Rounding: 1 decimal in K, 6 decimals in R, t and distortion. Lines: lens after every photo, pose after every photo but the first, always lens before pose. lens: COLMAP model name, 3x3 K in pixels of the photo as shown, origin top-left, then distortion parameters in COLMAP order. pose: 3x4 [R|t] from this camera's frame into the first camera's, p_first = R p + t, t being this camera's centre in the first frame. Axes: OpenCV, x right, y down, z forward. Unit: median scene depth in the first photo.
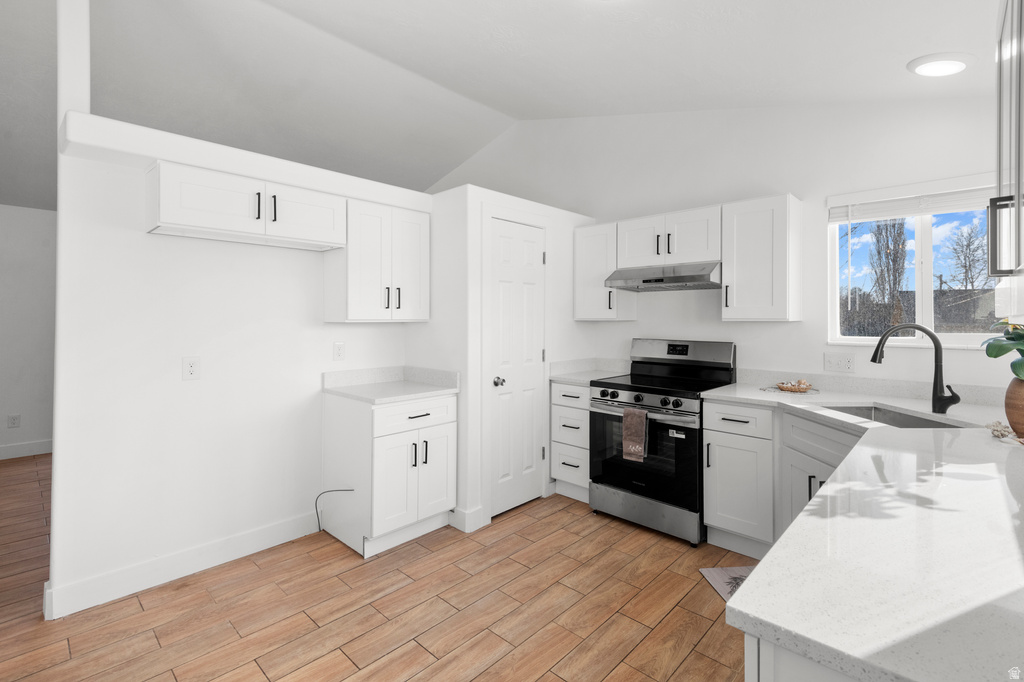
lens RADIAL K [[466.6, 0, 513.5], [0, 466.6, 319.5], [0, 0, 1]] dist [0.001271, -0.000178]
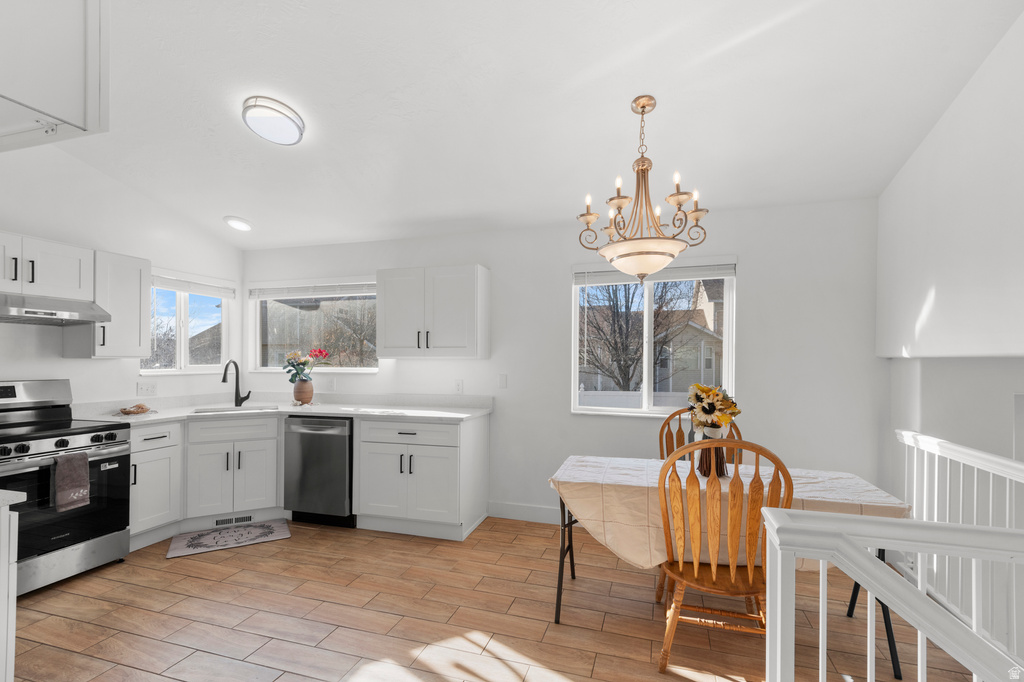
lens RADIAL K [[473.7, 0, 512.0], [0, 473.7, 341.0], [0, 0, 1]] dist [0.003773, 0.000413]
pose [[-0.436356, 0.029331, 0.899296, -1.126874], [-0.003408, 0.999407, -0.034250, -0.004721], [-0.899768, -0.018010, -0.435997, 0.712459]]
